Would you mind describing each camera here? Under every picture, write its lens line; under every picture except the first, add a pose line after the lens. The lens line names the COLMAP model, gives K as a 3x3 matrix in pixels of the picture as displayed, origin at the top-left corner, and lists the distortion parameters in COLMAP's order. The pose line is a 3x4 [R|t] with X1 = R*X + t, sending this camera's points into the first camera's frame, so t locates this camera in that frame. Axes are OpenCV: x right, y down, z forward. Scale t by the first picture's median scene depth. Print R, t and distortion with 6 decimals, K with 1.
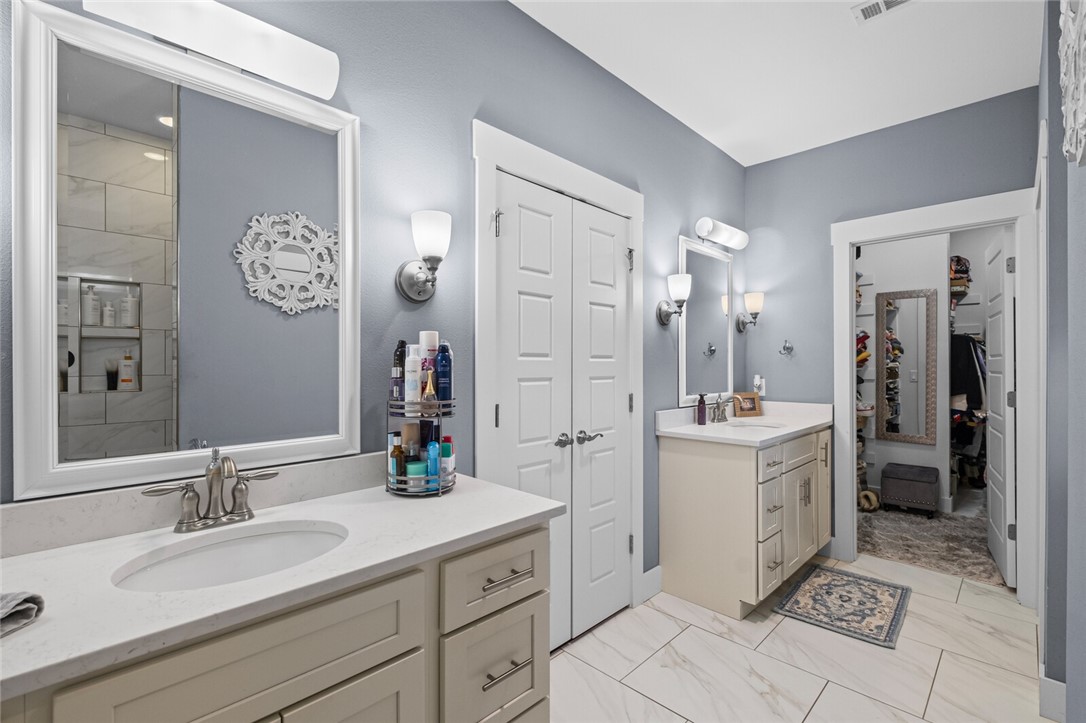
lens RADIAL K [[480.1, 0, 542.1], [0, 480.1, 367.1], [0, 0, 1]] dist [0.004755, -0.005522]
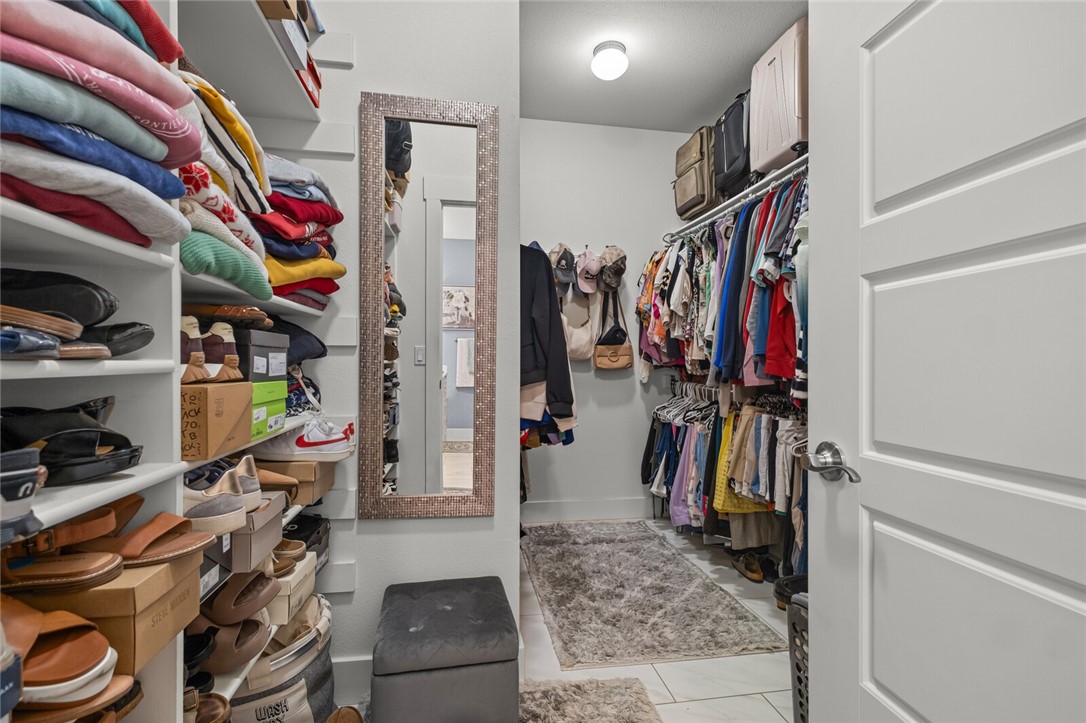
lens RADIAL K [[480.1, 0, 543.3], [0, 480.1, 367.2], [0, 0, 1]] dist [0.004755, -0.005522]
pose [[0.570867, -0.000703, 0.821042, 0.487566], [-0.004562, 0.999981, 0.004028, 0.038221], [-0.821030, -0.006045, 0.570854, 0.694990]]
